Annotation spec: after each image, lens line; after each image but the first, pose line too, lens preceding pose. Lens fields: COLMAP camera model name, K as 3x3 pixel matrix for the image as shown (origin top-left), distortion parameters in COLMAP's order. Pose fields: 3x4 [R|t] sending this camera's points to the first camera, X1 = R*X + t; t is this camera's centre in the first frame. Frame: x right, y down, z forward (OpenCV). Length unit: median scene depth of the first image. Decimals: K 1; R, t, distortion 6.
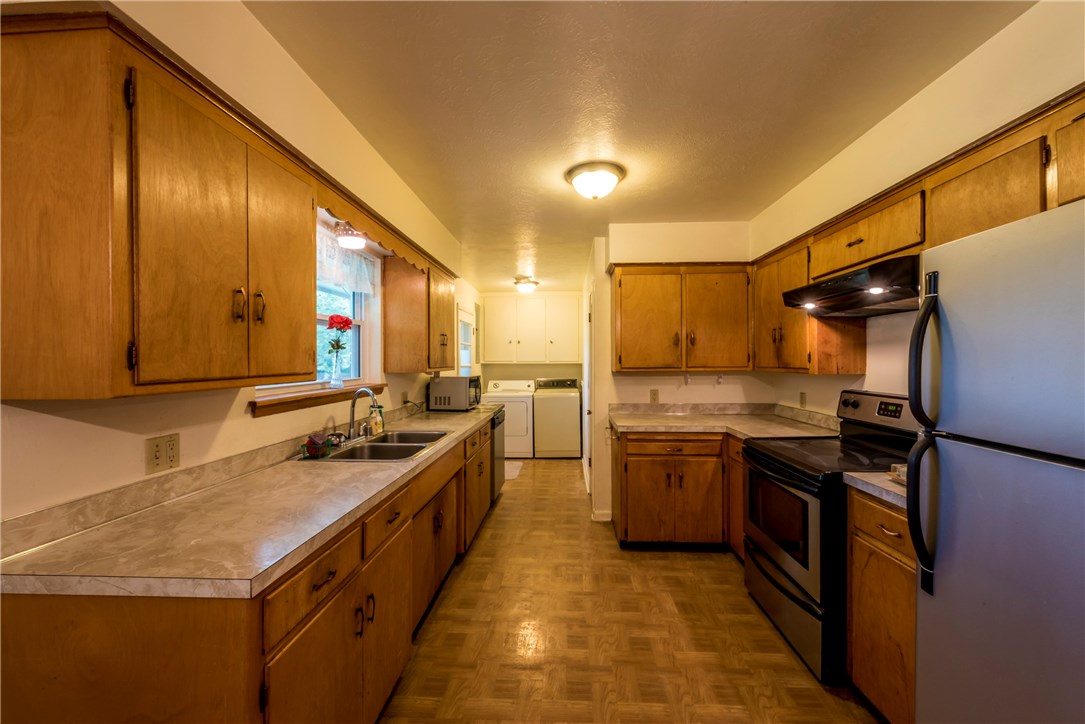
lens RADIAL K [[422.6, 0, 540.7], [0, 422.6, 361.1], [0, 0, 1]] dist [-0.000383, -0.000366]
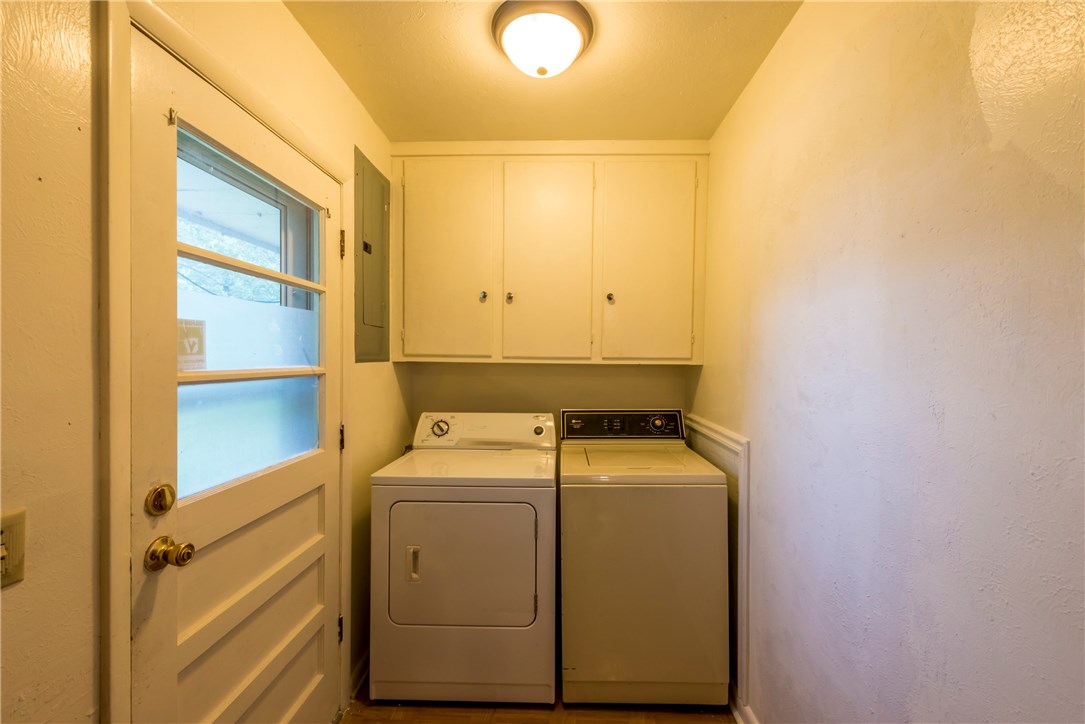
lens RADIAL K [[422.6, 0, 545.0], [0, 422.6, 360.5], [0, 0, 1]] dist [-0.000383, -0.000366]
pose [[0.999758, 0.009721, 0.019733, -0.030398], [-0.009777, 0.999949, 0.002695, 0.002582], [-0.019705, -0.002887, 0.999802, 0.671113]]
